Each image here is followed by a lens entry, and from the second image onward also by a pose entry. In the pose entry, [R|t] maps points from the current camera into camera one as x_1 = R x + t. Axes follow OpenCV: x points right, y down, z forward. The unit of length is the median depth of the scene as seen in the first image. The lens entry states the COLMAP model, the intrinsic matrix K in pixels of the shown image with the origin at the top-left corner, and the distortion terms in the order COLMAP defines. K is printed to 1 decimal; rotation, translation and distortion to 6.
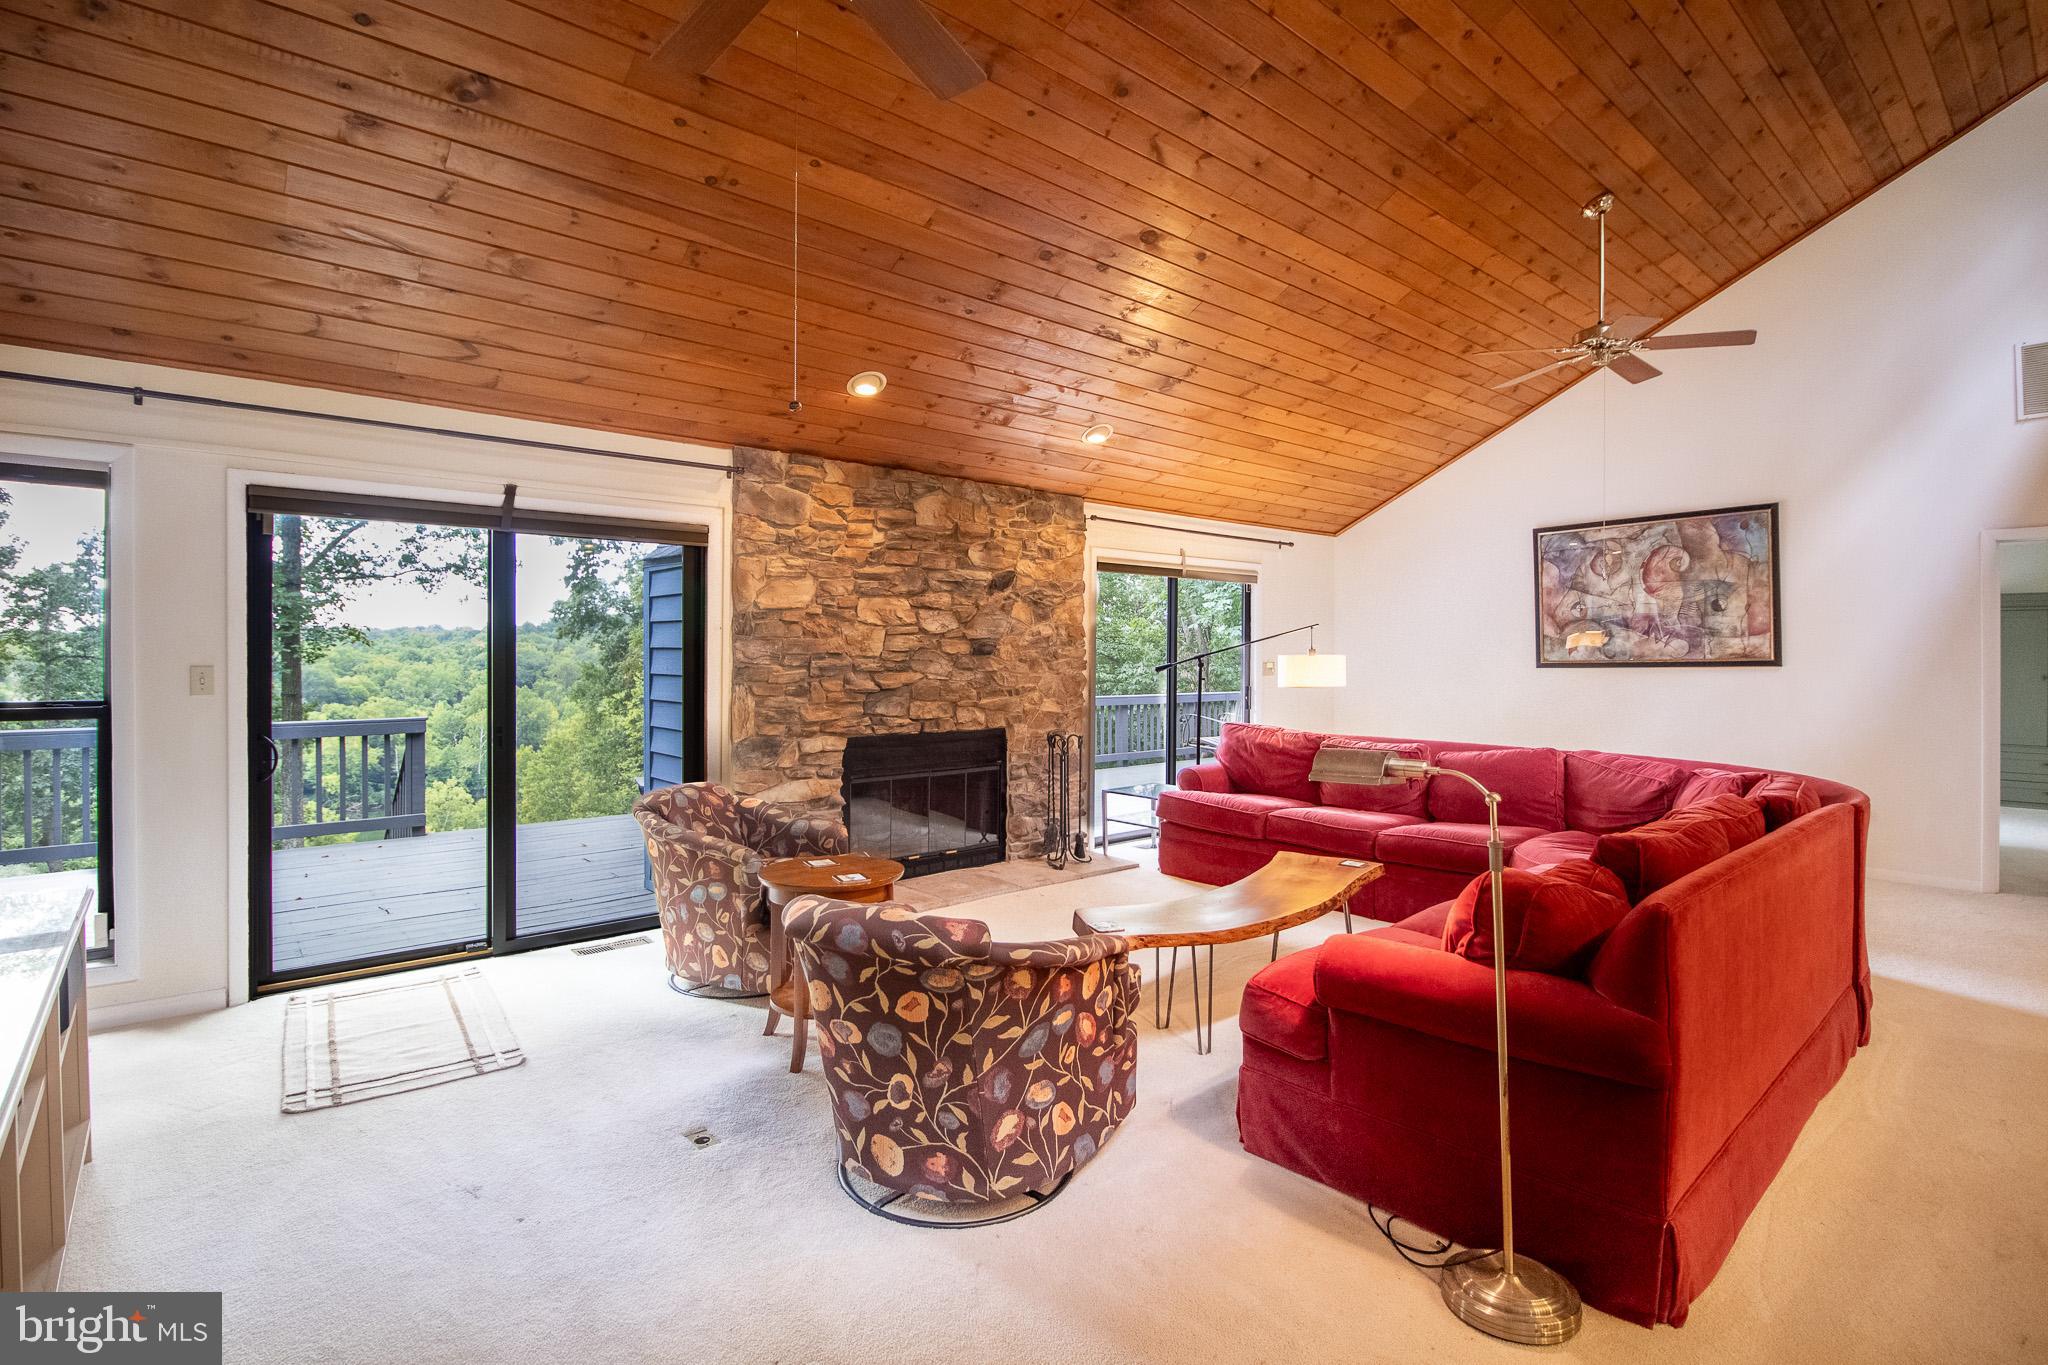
lens RADIAL K [[945.0, 0, 1041.7], [0, 945.0, 662.0], [0, 0, 1]] dist [0.000563, -0.011377]
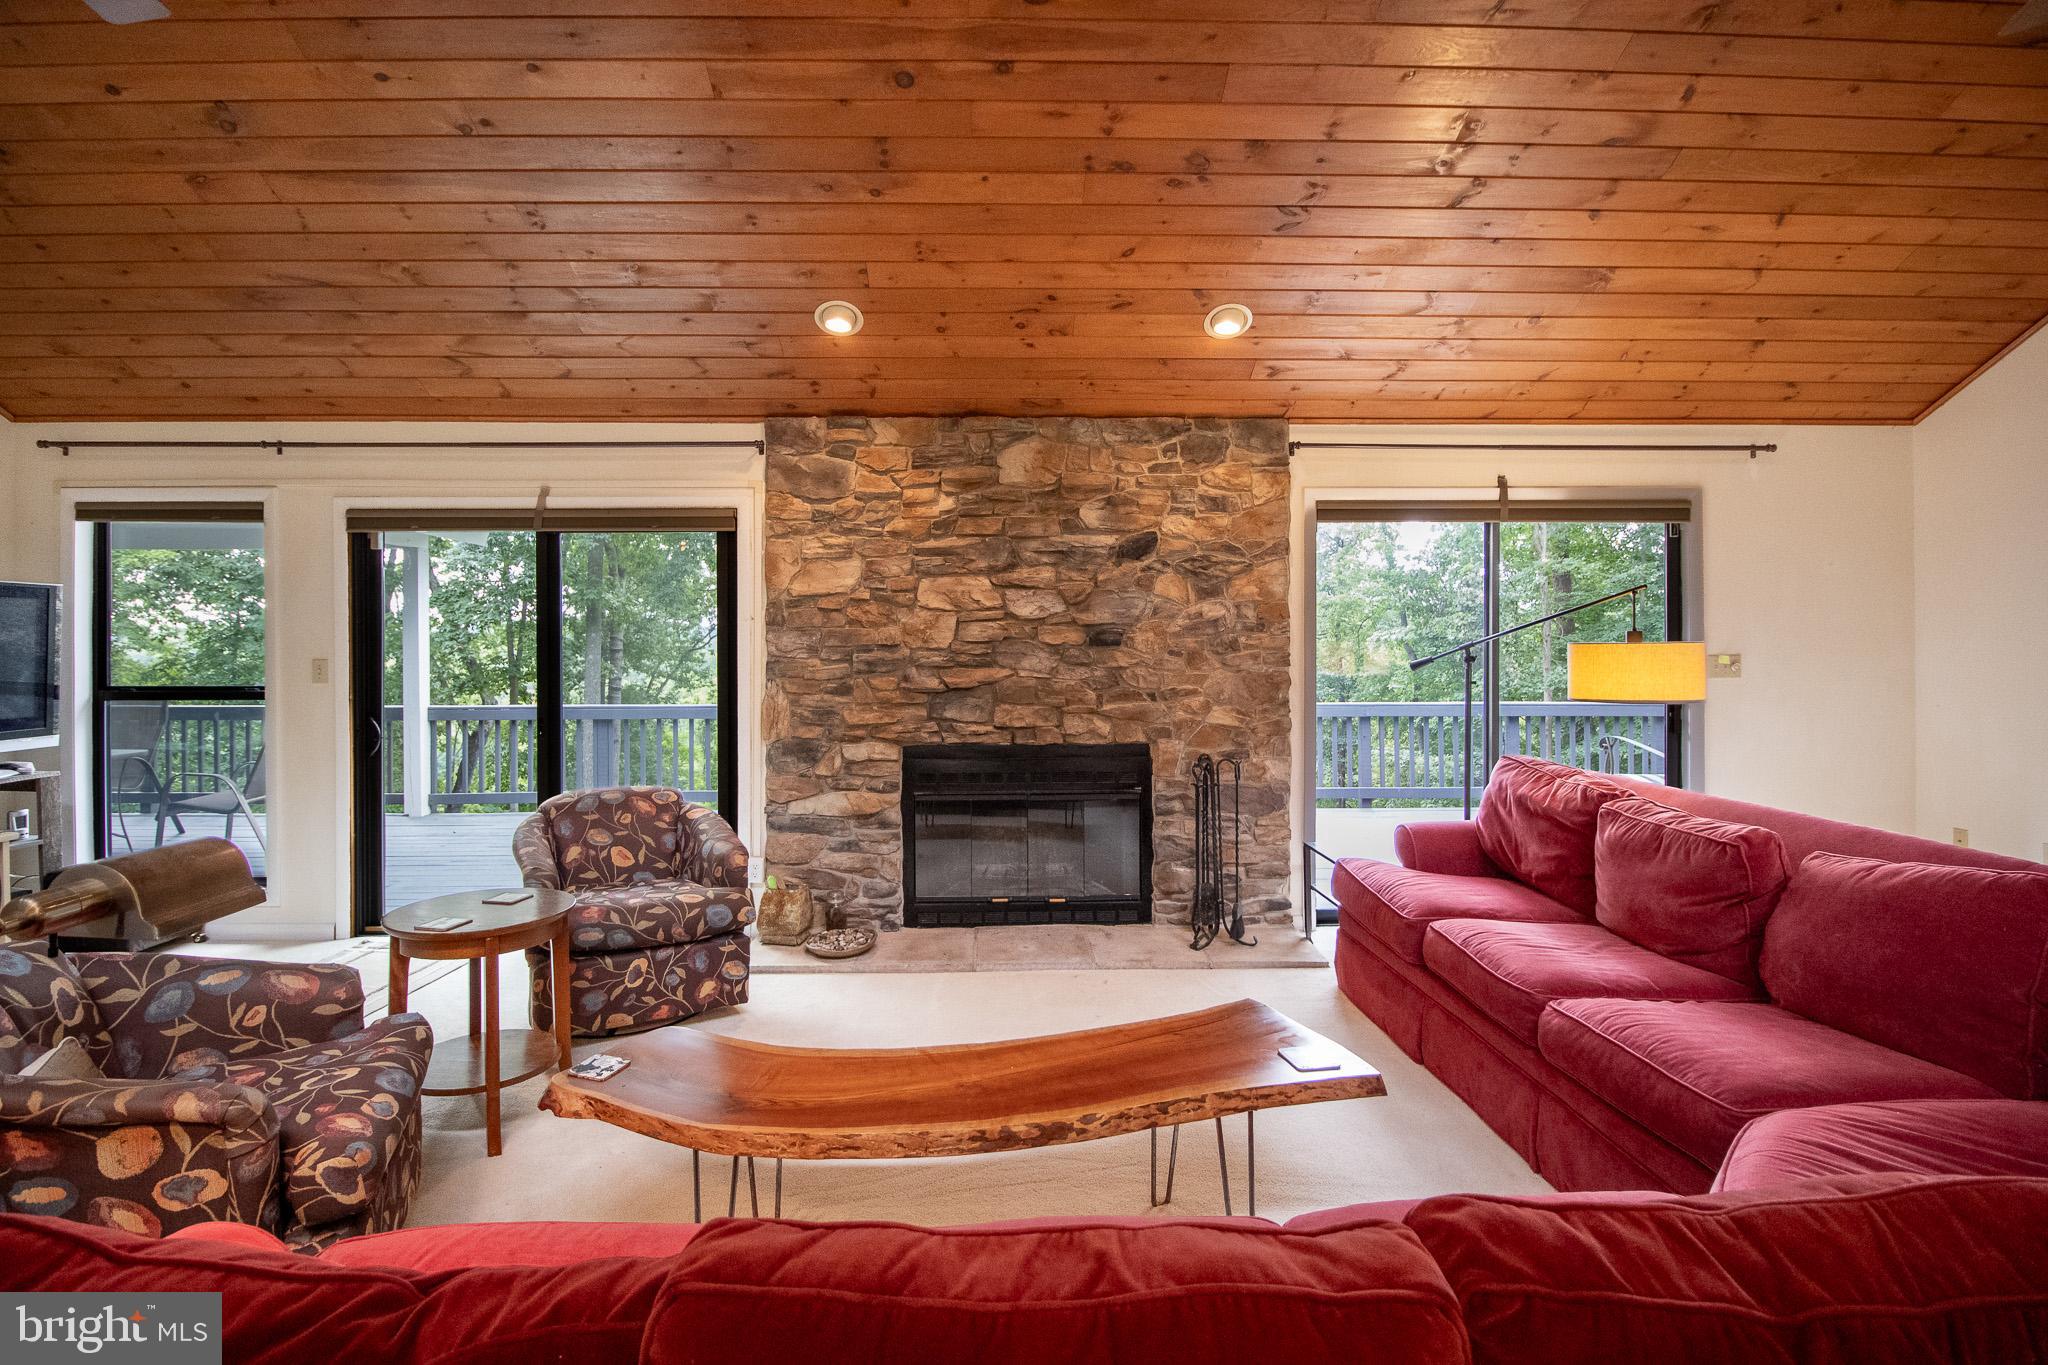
lens RADIAL K [[974.5, 0, 1023.9], [0, 974.5, 648.1], [0, 0, 1]] dist [0.000697, -0.014118]
pose [[0.777396, -0.004318, -0.628997, 0.410931], [0.001412, 0.999986, -0.005119, -0.001826], [0.629010, 0.003091, 0.777391, 0.383726]]
